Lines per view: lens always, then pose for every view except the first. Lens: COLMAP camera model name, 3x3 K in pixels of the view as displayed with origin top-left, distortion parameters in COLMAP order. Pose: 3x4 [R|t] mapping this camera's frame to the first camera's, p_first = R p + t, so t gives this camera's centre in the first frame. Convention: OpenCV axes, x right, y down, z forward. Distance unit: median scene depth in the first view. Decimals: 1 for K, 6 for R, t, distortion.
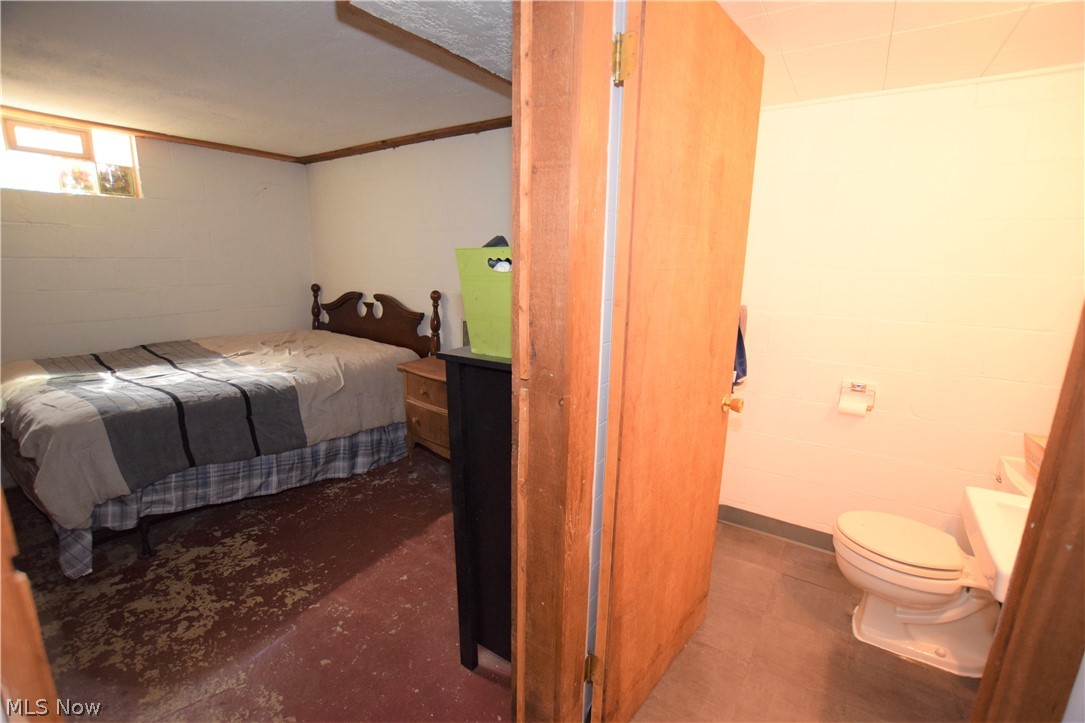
lens RADIAL K [[477.0, 0, 543.2], [0, 477.0, 365.2], [0, 0, 1]] dist [-0.029892, 0.002956]
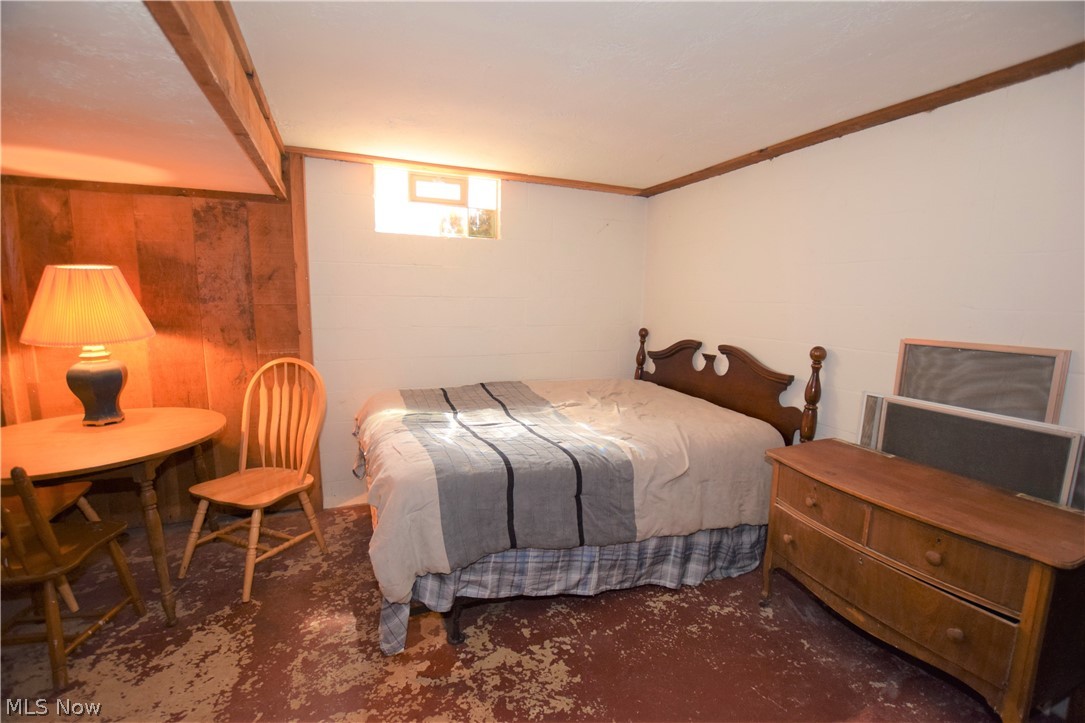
lens RADIAL K [[477.0, 0, 541.4], [0, 477.0, 364.8], [0, 0, 1]] dist [-0.029892, 0.002956]
pose [[0.834024, 0.077338, -0.546281, -0.216923], [-0.124666, 0.990936, -0.050042, -0.051508], [0.537459, 0.109838, 0.836106, 0.231701]]
